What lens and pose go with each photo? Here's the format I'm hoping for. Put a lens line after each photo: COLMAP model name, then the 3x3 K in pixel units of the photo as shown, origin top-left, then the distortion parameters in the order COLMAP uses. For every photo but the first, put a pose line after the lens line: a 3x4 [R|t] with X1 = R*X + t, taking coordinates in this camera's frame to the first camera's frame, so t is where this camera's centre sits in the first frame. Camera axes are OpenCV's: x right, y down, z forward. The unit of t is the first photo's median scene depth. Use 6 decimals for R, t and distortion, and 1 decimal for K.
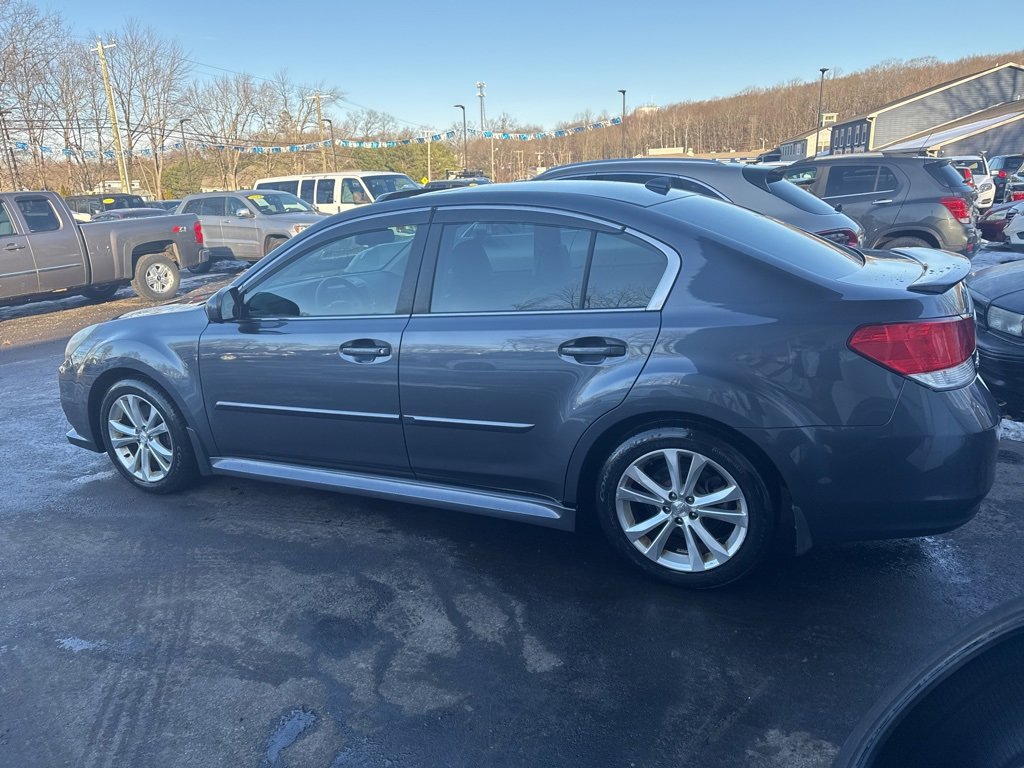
lens RADIAL K [[722.2, 0, 503.9], [0, 722.2, 380.5], [0, 0, 1]] dist [0.022431, -0.023033]
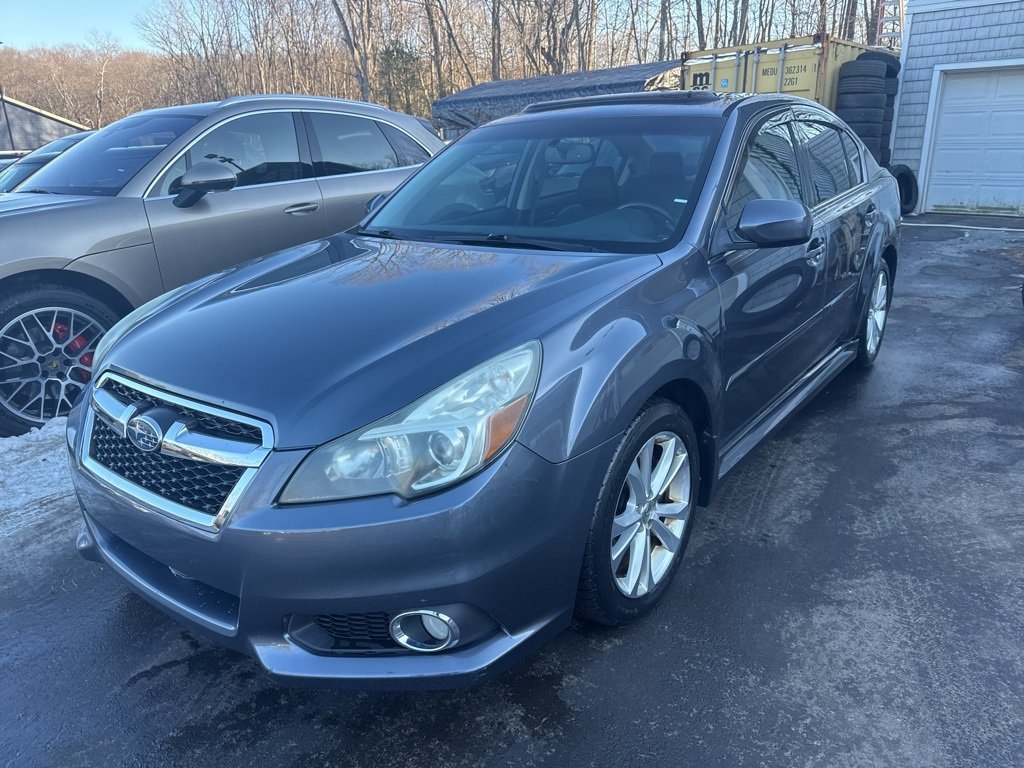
lens RADIAL K [[722.2, 0, 517.1], [0, 722.2, 384.4], [0, 0, 1]] dist [0.022431, -0.023033]
pose [[0.209798, -0.267287, 0.940501, -1.196979], [0.274297, 0.939370, 0.205778, -0.177419], [-0.938481, 0.214805, 0.270394, 1.110432]]
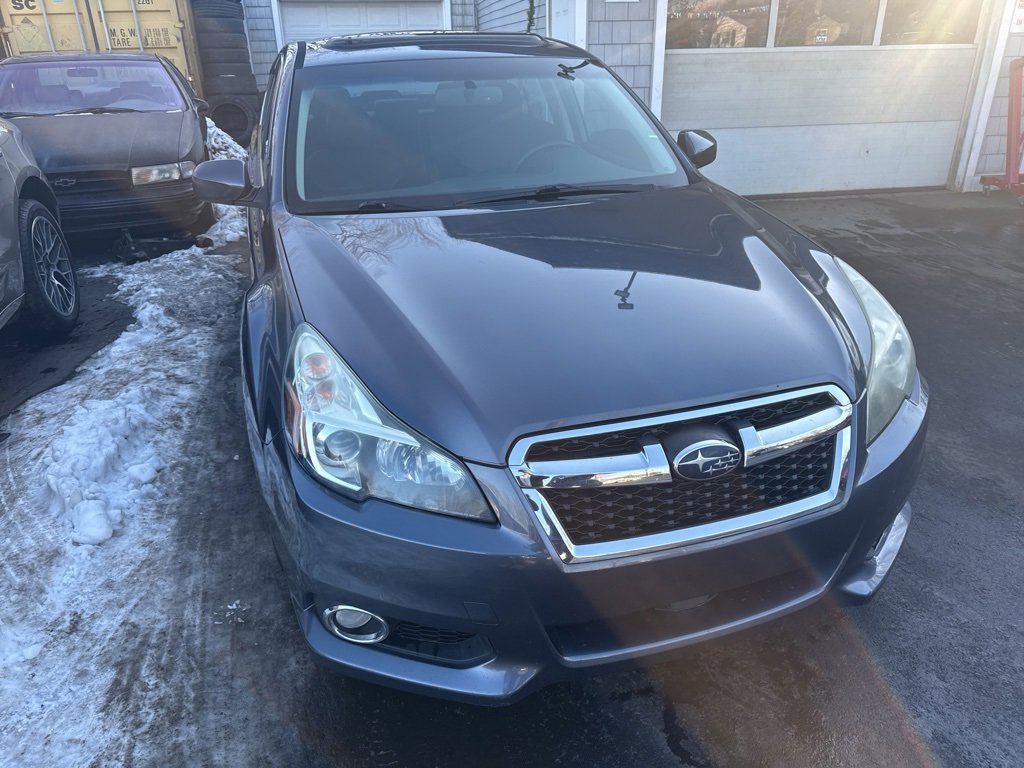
lens RADIAL K [[722.2, 0, 508.0], [0, 722.2, 381.8], [0, 0, 1]] dist [0.022431, -0.023033]
pose [[-0.669826, -0.256767, 0.696710, -0.972517], [0.245542, 0.808920, 0.534188, -0.426987], [-0.700744, 0.528885, -0.478789, 1.818288]]
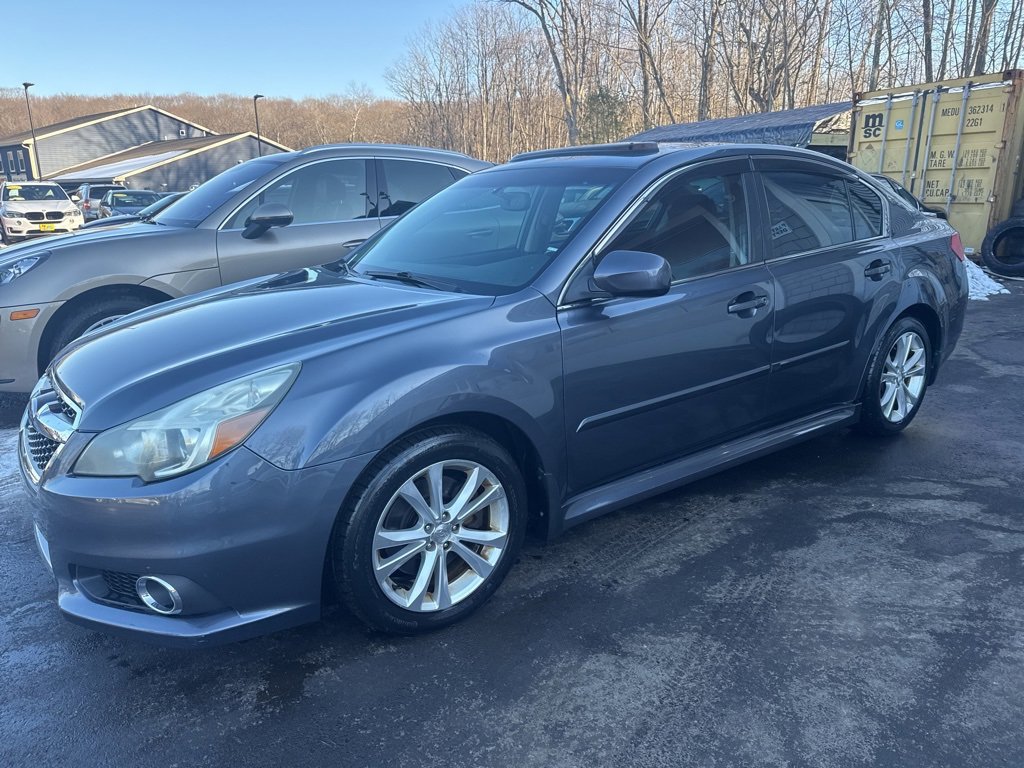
lens RADIAL K [[722.2, 0, 515.3], [0, 722.2, 388.0], [0, 0, 1]] dist [0.022431, -0.023033]
pose [[0.476346, -0.193500, 0.857701, -1.128013], [0.223923, 0.970017, 0.094478, -0.090383], [-0.850266, 0.147055, 0.505393, 0.769925]]
